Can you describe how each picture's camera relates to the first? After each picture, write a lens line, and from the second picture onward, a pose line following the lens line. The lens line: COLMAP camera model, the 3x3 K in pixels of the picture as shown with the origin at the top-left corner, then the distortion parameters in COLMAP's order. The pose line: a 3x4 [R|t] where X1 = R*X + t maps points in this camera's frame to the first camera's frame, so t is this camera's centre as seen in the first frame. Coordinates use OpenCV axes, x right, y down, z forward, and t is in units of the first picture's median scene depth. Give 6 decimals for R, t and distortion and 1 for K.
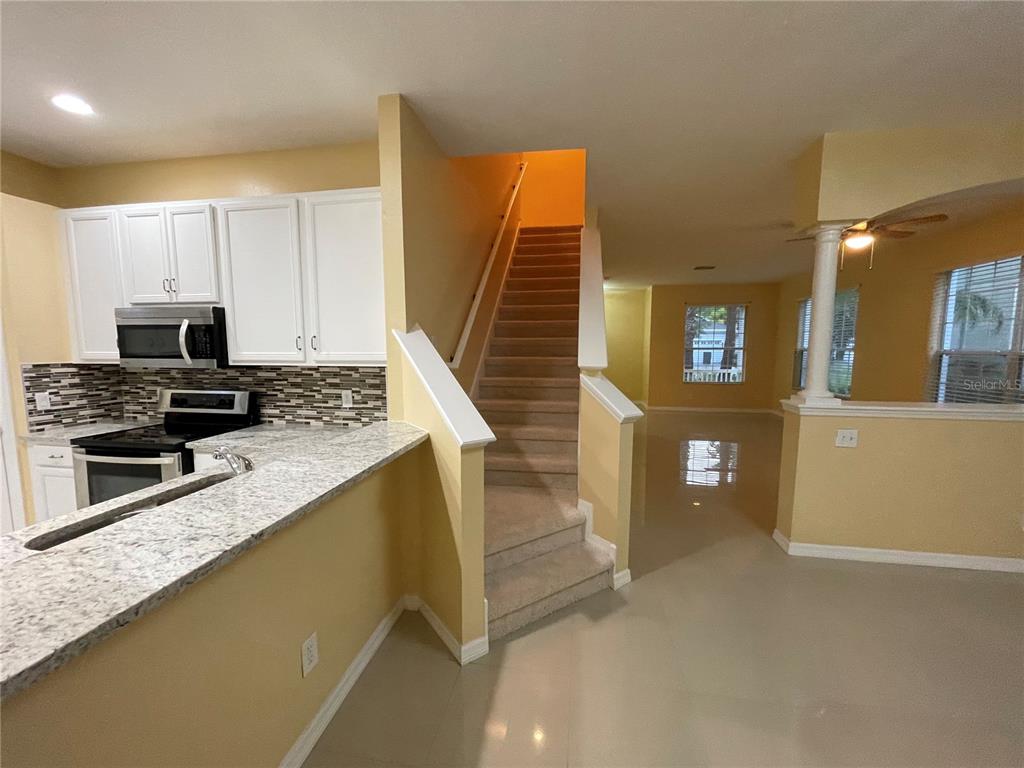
lens RADIAL K [[415.5, 0, 509.3], [0, 415.5, 385.4], [0, 0, 1]] dist [0.000683, 0.000460]
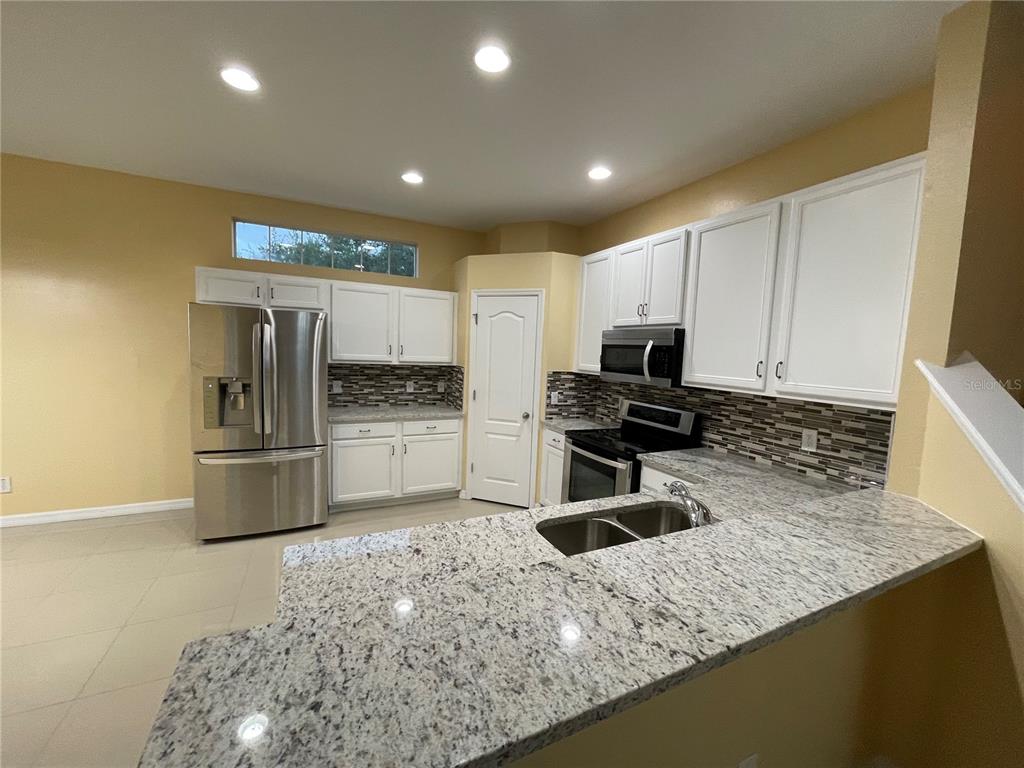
lens RADIAL K [[415.5, 0, 509.3], [0, 415.5, 385.4], [0, 0, 1]] dist [0.000683, 0.000460]
pose [[0.580450, 0.096640, -0.808541, -0.098628], [-0.119170, 0.992323, 0.033055, -0.032464], [0.805529, 0.077168, 0.587511, 0.067324]]
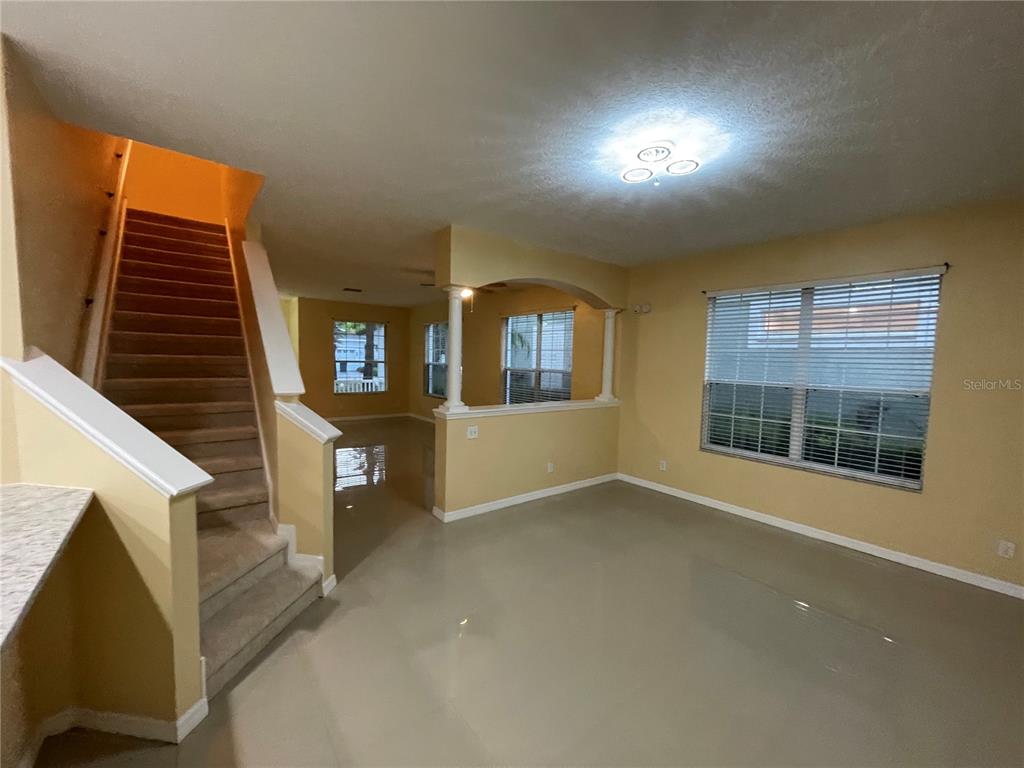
lens RADIAL K [[415.5, 0, 509.3], [0, 415.5, 385.4], [0, 0, 1]] dist [0.000683, 0.000460]
pose [[0.673781, -0.035551, 0.738075, -0.182390], [0.048592, 0.998812, 0.003751, -0.038490], [-0.737332, 0.033337, 0.674708, -0.098570]]
